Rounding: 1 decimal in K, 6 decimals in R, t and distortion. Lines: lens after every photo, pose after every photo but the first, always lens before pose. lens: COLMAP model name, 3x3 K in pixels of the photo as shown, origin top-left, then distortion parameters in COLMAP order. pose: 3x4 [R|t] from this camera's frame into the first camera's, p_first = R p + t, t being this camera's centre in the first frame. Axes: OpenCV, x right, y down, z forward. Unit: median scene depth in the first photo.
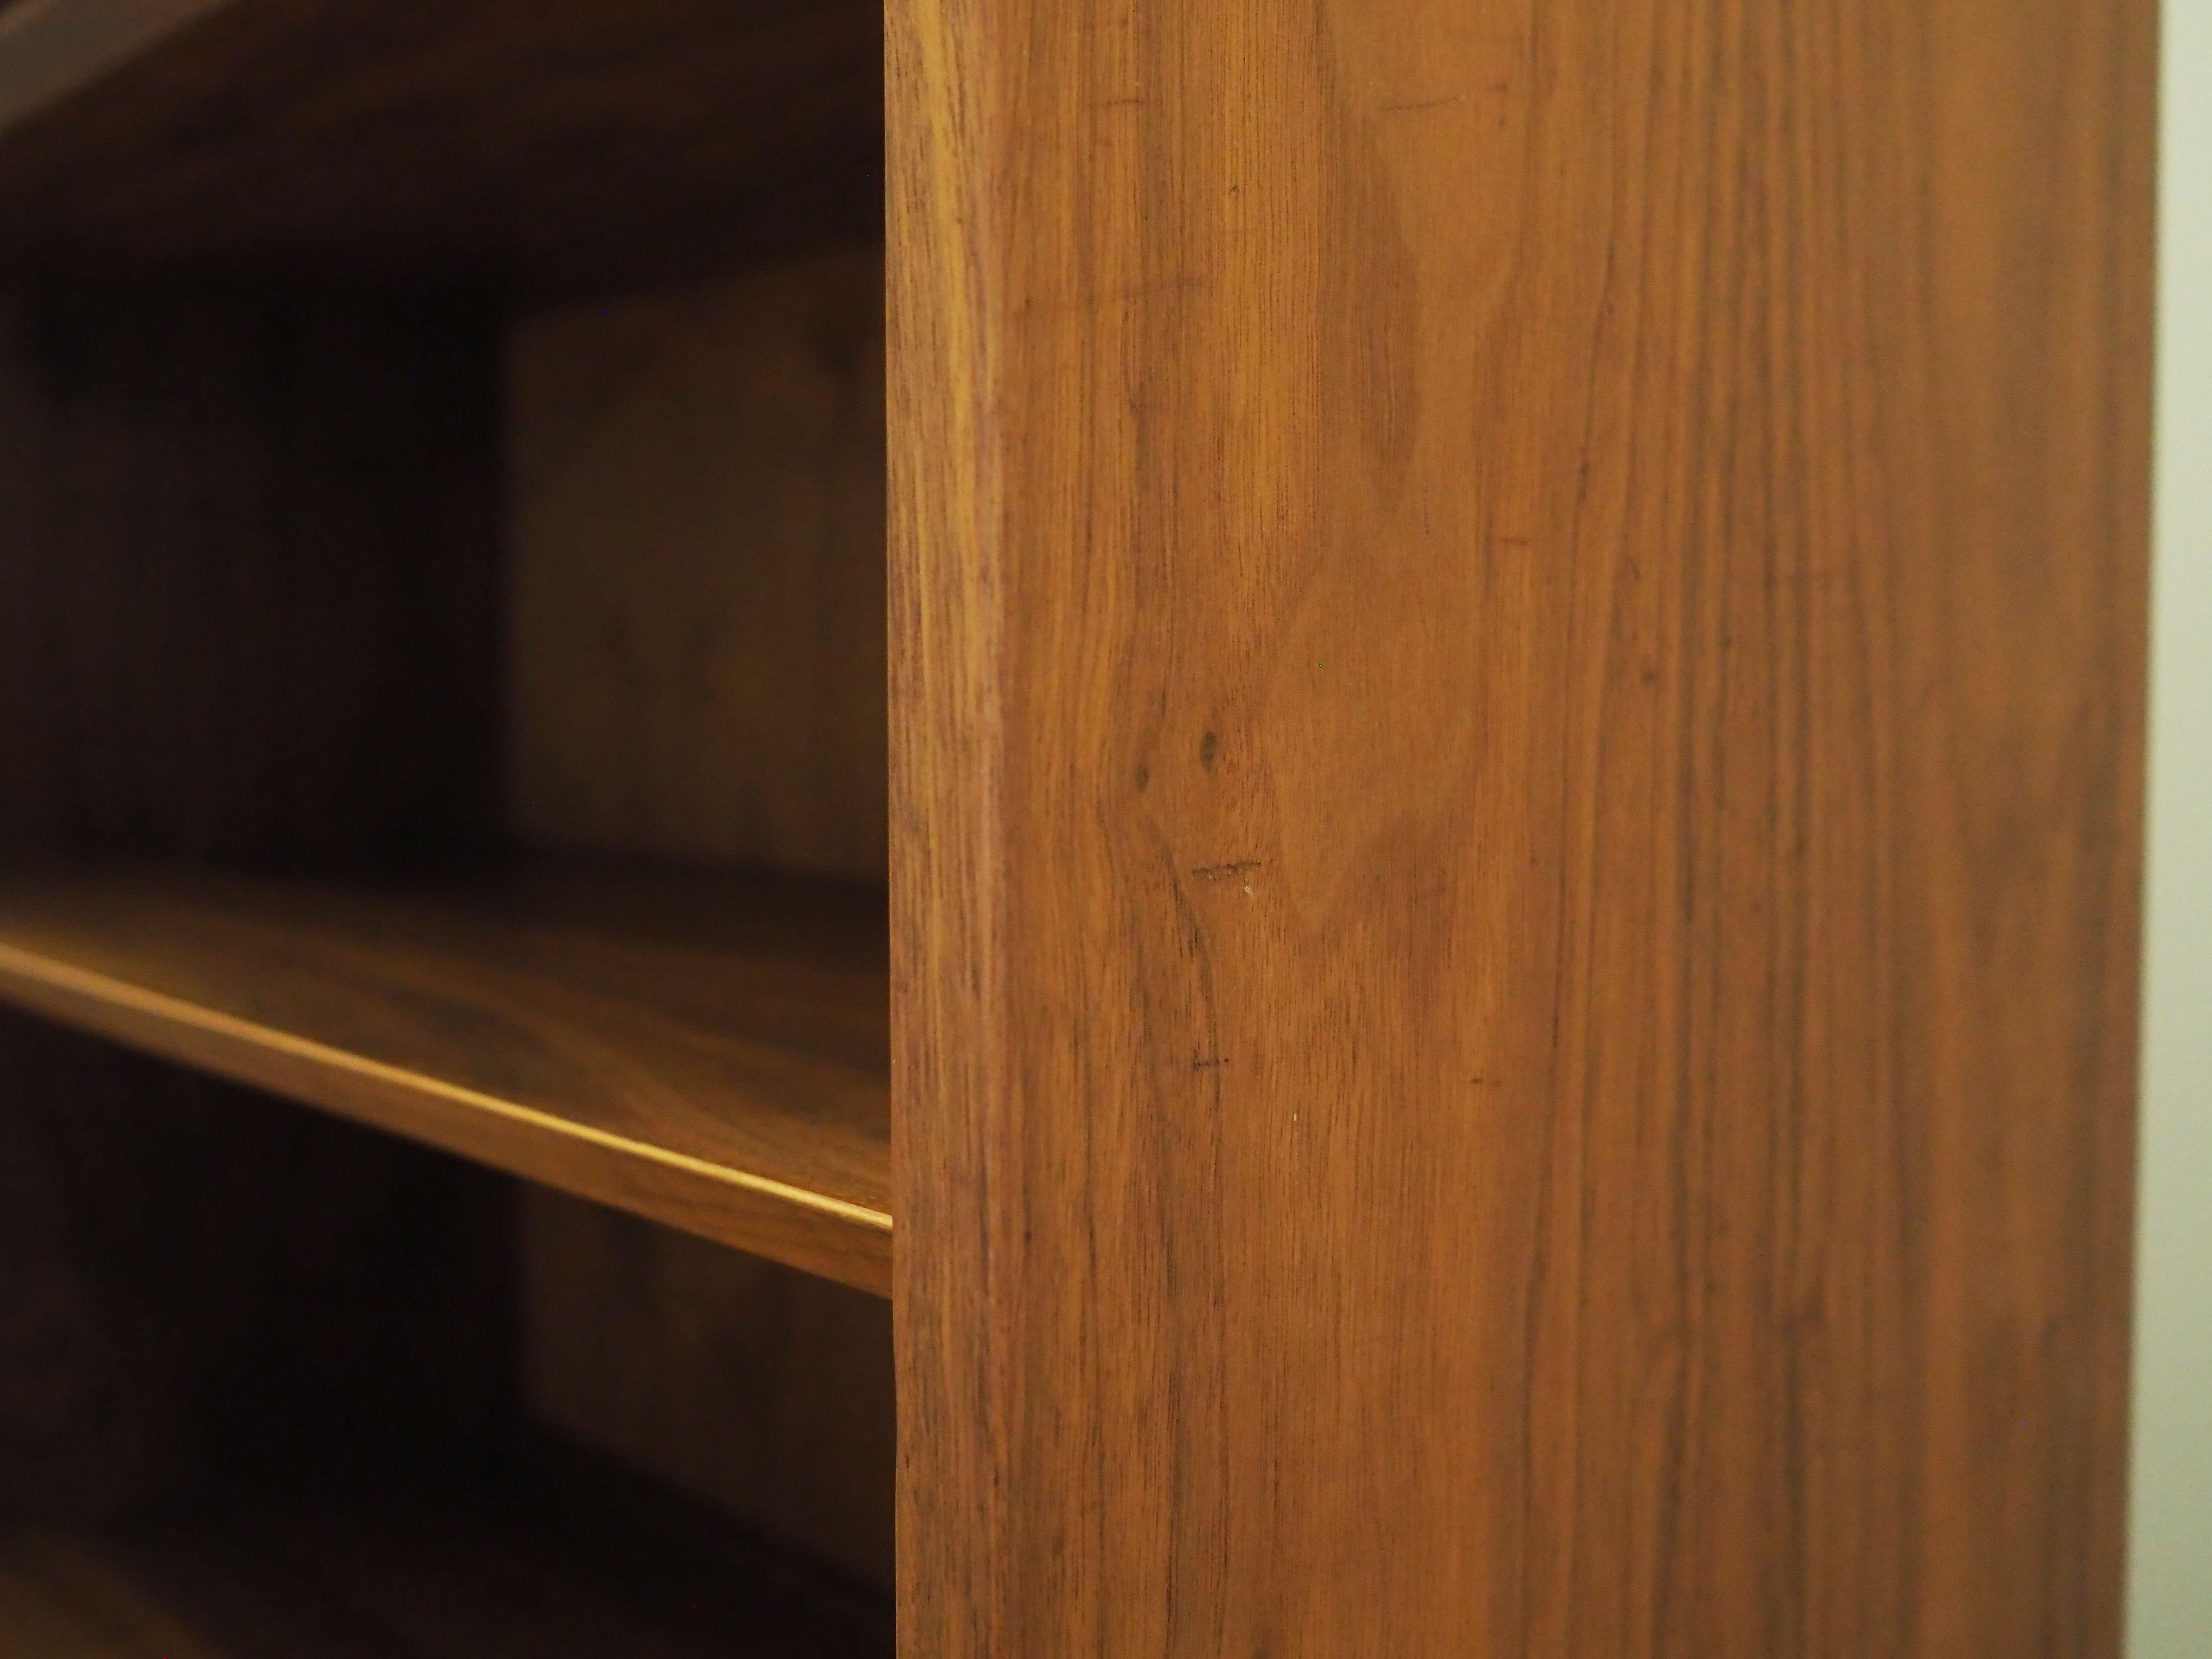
lens RADIAL K [[2387.6, 0, 1106.0], [0, 2387.6, 829.5], [0, 0, 1]] dist [-0.040442, 0.011216]
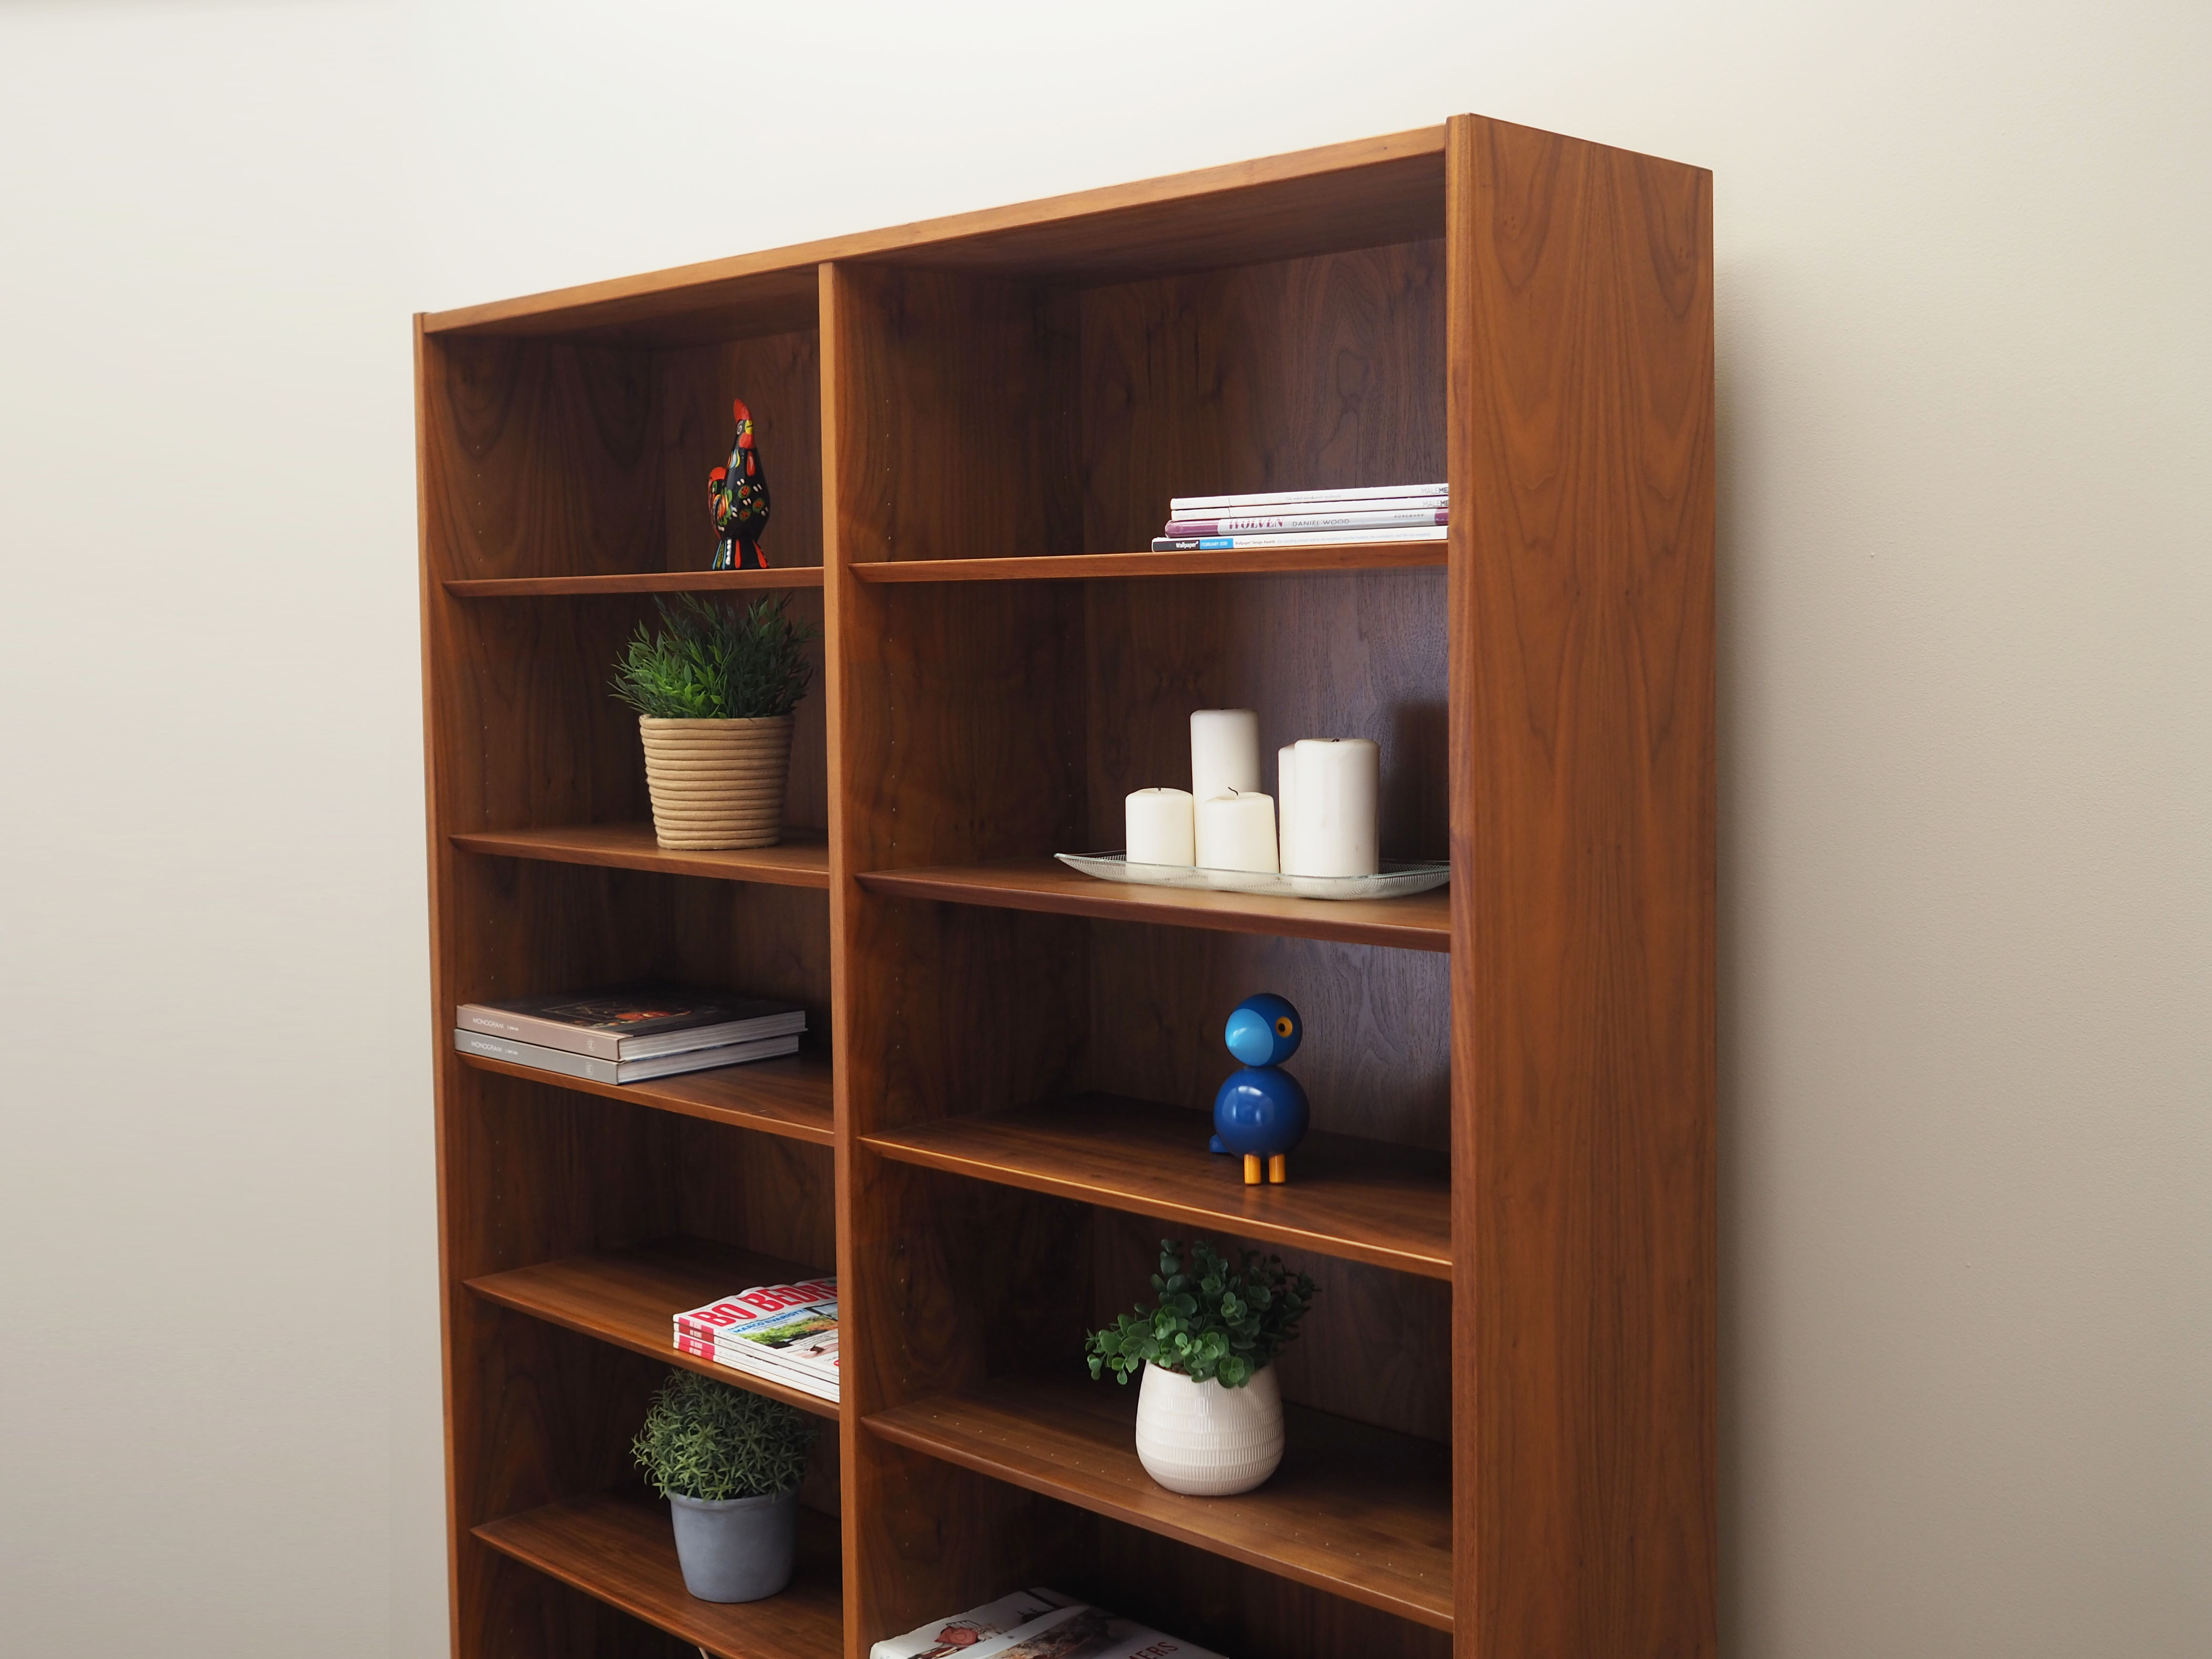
lens RADIAL K [[2545.4, 0, 1100.7], [0, 2545.4, 775.9], [0, 0, 1]] dist [0.003796, 0.004467]
pose [[0.999224, -0.010101, 0.038077, -1.045997], [0.010405, 0.999915, -0.007805, -0.869518], [-0.037995, 0.008195, 0.999244, -4.595014]]
